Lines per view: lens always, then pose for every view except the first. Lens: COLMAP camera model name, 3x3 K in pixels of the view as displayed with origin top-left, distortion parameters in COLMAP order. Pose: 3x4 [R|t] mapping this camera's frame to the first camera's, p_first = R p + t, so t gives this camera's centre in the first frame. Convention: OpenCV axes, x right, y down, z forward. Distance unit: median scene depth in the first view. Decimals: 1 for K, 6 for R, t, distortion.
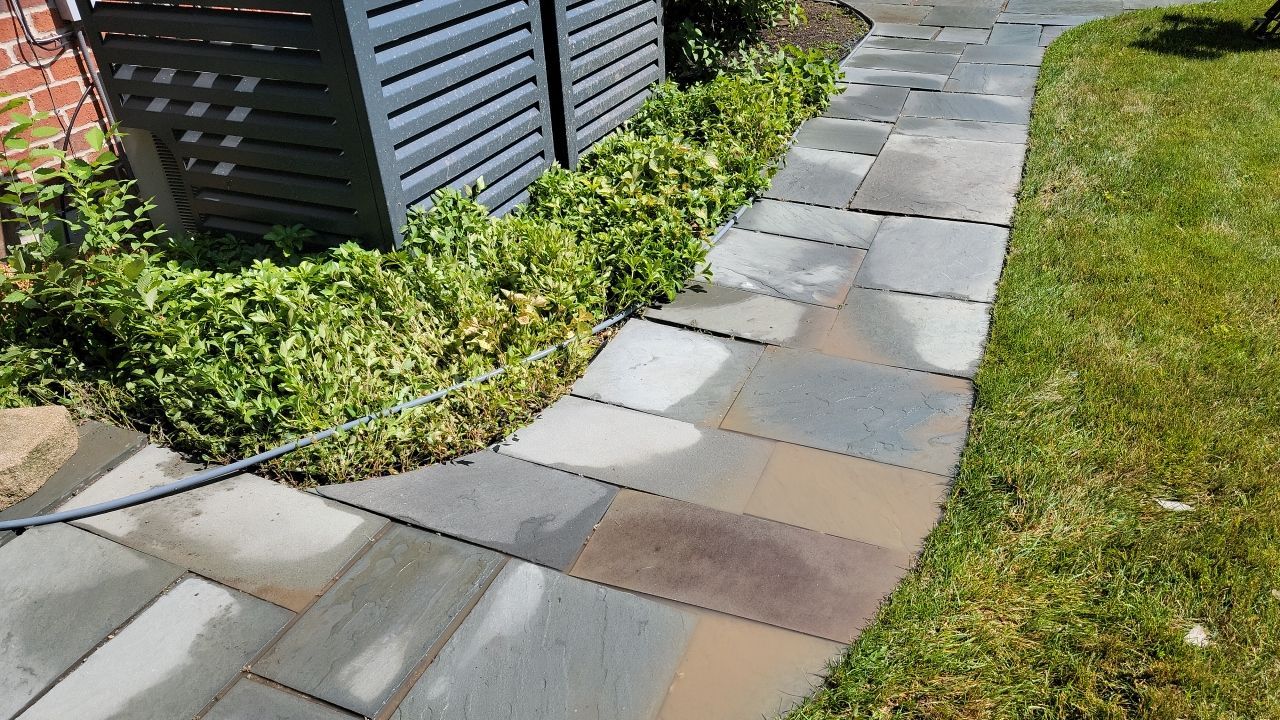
lens RADIAL K [[890.3, 0, 659.2], [0, 890.3, 406.9], [0, 0, 1]] dist [0.055611, -0.040456]
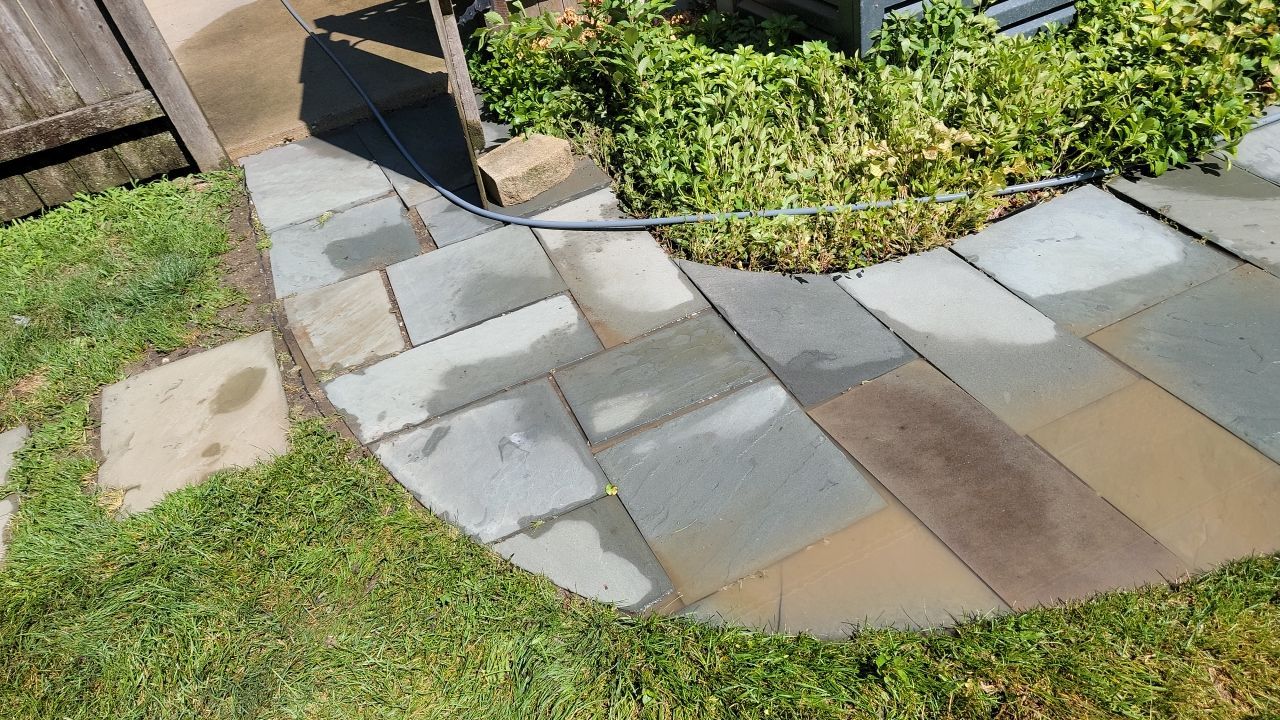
lens RADIAL K [[890.3, 0, 659.2], [0, 890.3, 406.9], [0, 0, 1]] dist [0.055611, -0.040456]
pose [[0.698126, 0.396077, -0.596441, 0.314614], [-0.261521, 0.916554, 0.302547, -0.067039], [0.666503, -0.055234, 0.743454, 0.106673]]
